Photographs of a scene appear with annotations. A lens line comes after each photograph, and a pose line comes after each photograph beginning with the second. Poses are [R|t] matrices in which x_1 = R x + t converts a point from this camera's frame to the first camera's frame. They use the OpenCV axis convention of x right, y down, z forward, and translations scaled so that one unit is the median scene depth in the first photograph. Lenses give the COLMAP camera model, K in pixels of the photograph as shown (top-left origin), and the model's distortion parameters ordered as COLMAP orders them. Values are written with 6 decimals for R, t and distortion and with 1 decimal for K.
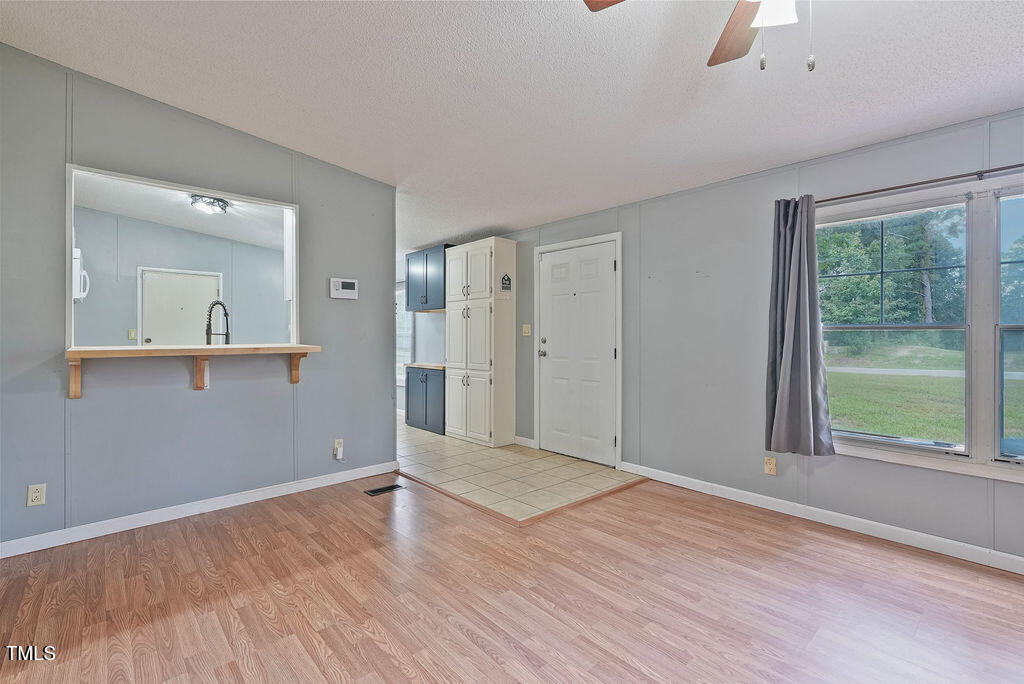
lens RADIAL K [[463.5, 0, 511.3], [0, 463.5, 337.1], [0, 0, 1]] dist [-0.010356, 0.002396]
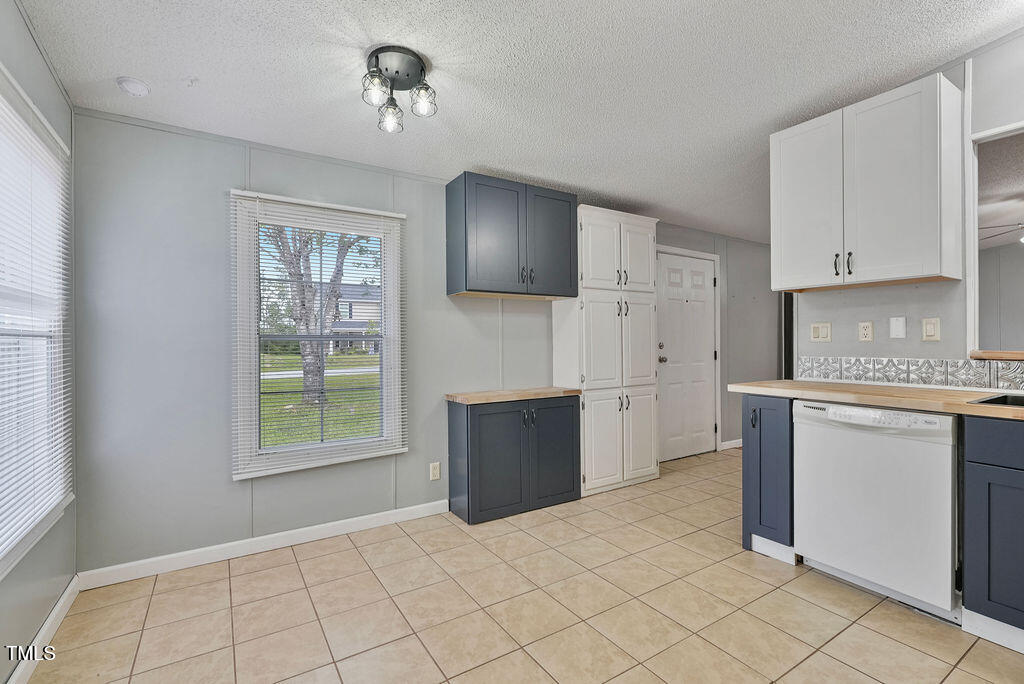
lens RADIAL K [[463.5, 0, 512.9], [0, 463.5, 344.9], [0, 0, 1]] dist [-0.010356, 0.002396]
pose [[0.166852, -0.003496, 0.985976, -1.452961], [0.009391, 0.999954, 0.001956, 0.001737], [-0.985937, 0.008933, 0.166877, 1.832349]]
